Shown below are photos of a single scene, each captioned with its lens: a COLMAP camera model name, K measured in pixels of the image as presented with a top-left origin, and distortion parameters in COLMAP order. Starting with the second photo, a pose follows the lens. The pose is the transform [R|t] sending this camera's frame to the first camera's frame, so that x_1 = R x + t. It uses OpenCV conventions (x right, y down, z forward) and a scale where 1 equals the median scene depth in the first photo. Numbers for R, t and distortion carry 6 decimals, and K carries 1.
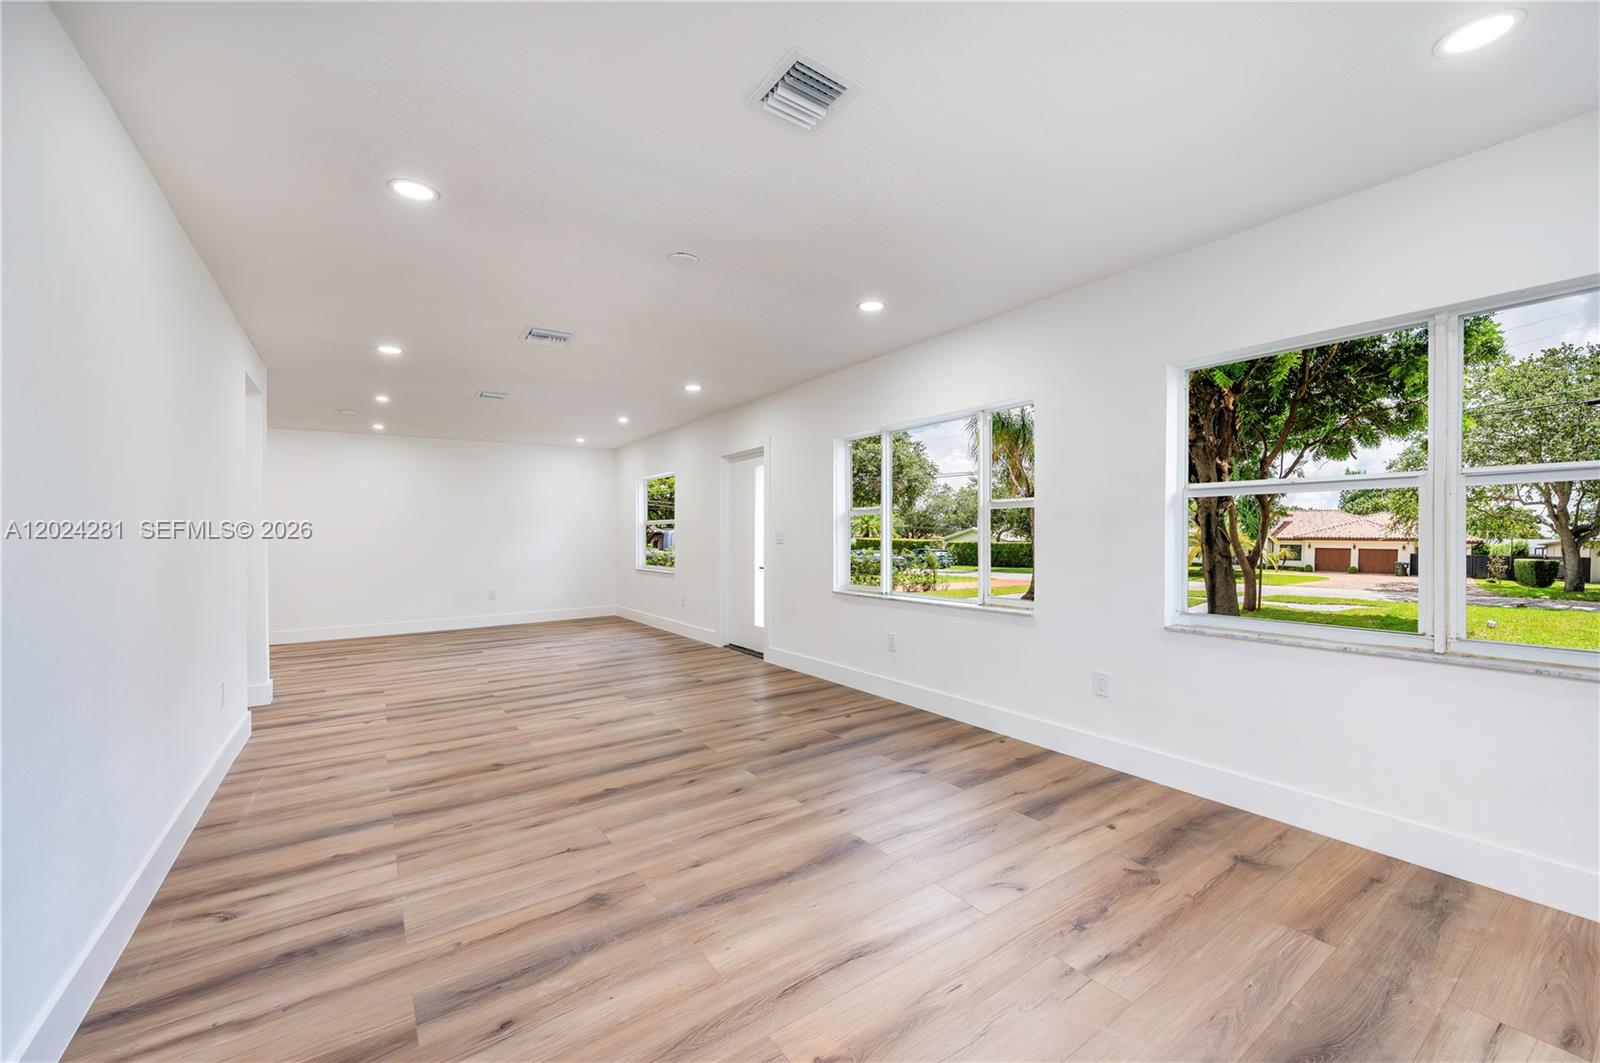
lens RADIAL K [[557.6, 0, 740.7], [0, 557.6, 529.6], [0, 0, 1]] dist [-0.000196, -0.000021]
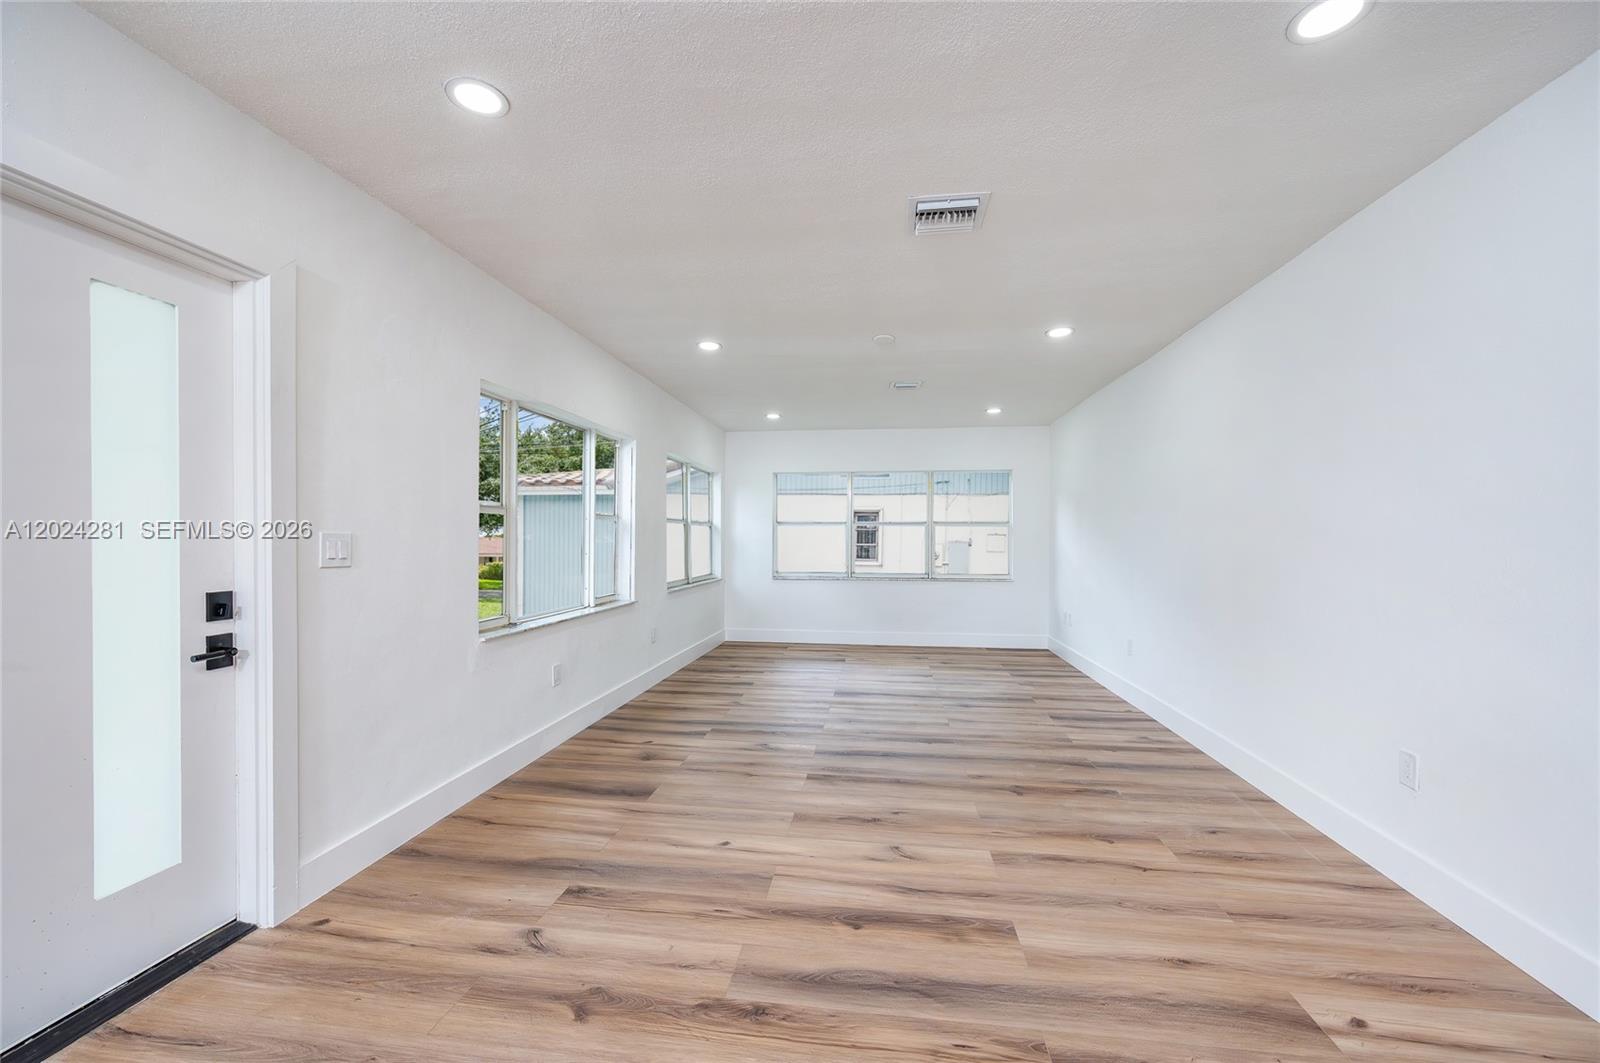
lens RADIAL K [[651.8, 0, 816.7], [0, 651.8, 537.7], [0, 0, 1]] dist [0.000856, 0.000213]
pose [[-0.782839, 0.003763, 0.622213, -0.844228], [-0.000420, 0.999978, -0.006576, 0.009370], [-0.622224, -0.005409, -0.782821, 2.041316]]
